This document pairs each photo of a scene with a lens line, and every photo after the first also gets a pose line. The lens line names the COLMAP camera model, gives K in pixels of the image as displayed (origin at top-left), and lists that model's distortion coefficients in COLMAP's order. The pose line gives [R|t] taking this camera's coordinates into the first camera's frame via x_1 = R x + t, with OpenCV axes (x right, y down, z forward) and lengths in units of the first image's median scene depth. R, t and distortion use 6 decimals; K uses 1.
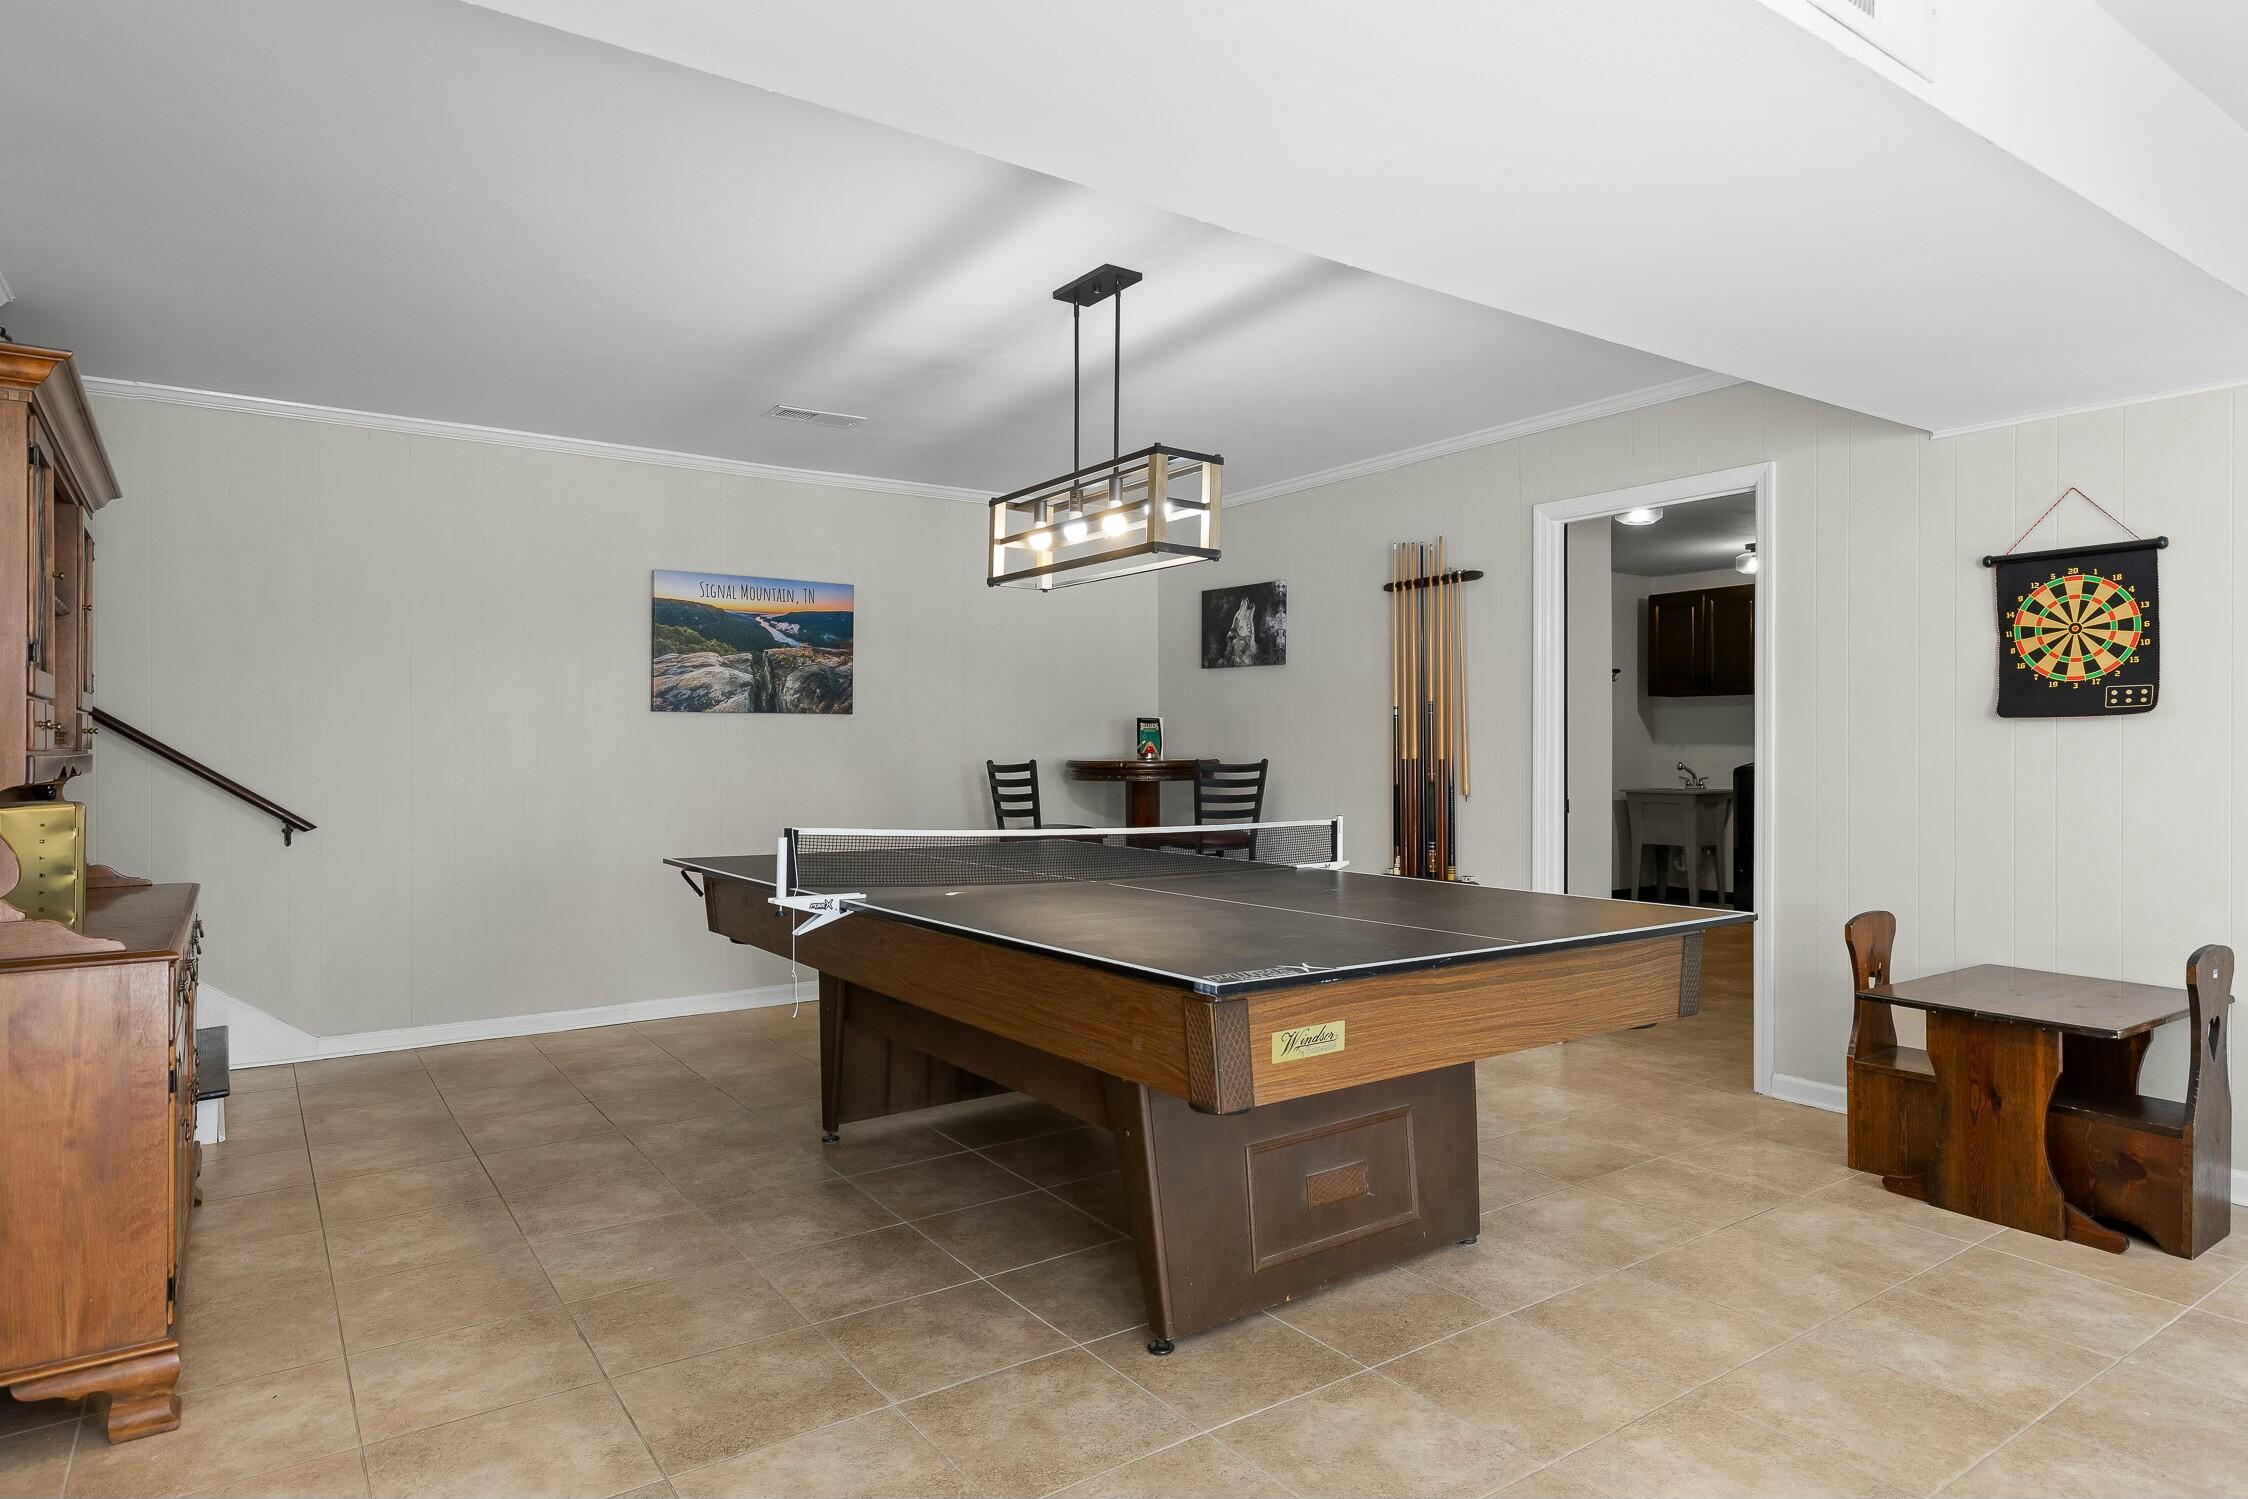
lens RADIAL K [[1256.3, 0, 1100.8], [0, 1256.3, 749.3], [0, 0, 1]] dist [0.007312, -0.000879]
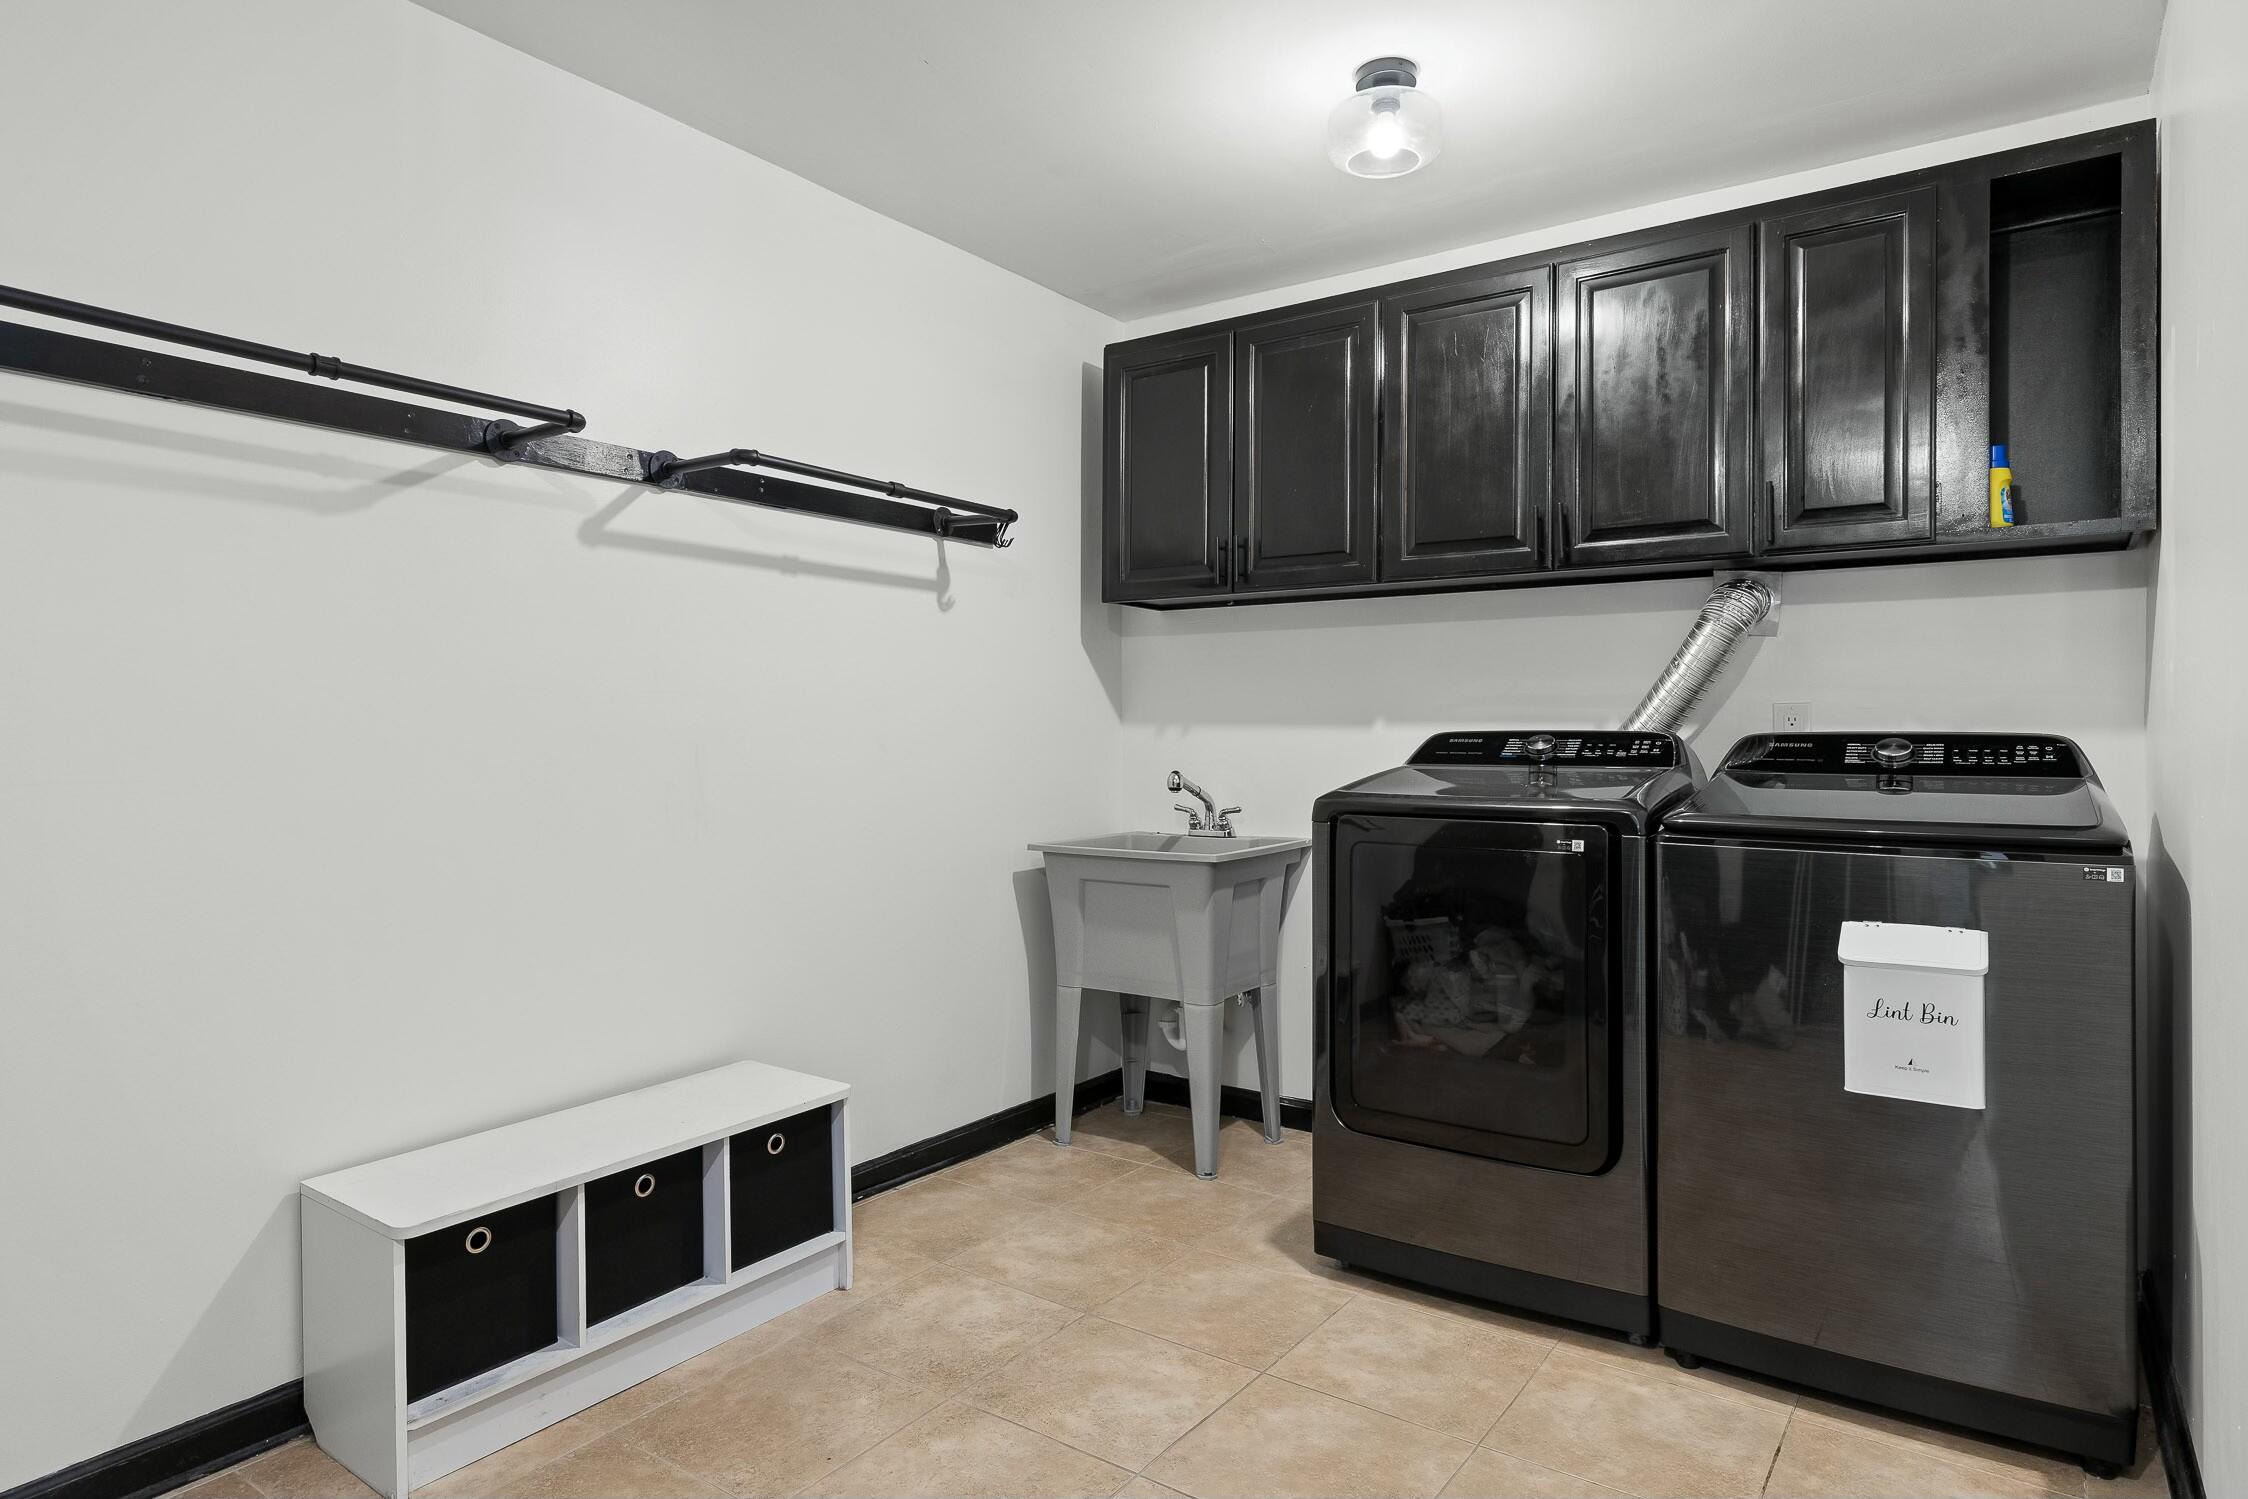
lens RADIAL K [[1256.3, 0, 1123.7], [0, 1256.3, 751.4], [0, 0, 1]] dist [0.007312, -0.000879]
pose [[0.934141, 0.000844, 0.356903, 0.307598], [-0.001293, 0.999999, 0.001021, 0.004134], [-0.356902, -0.001415, 0.934141, 0.644838]]
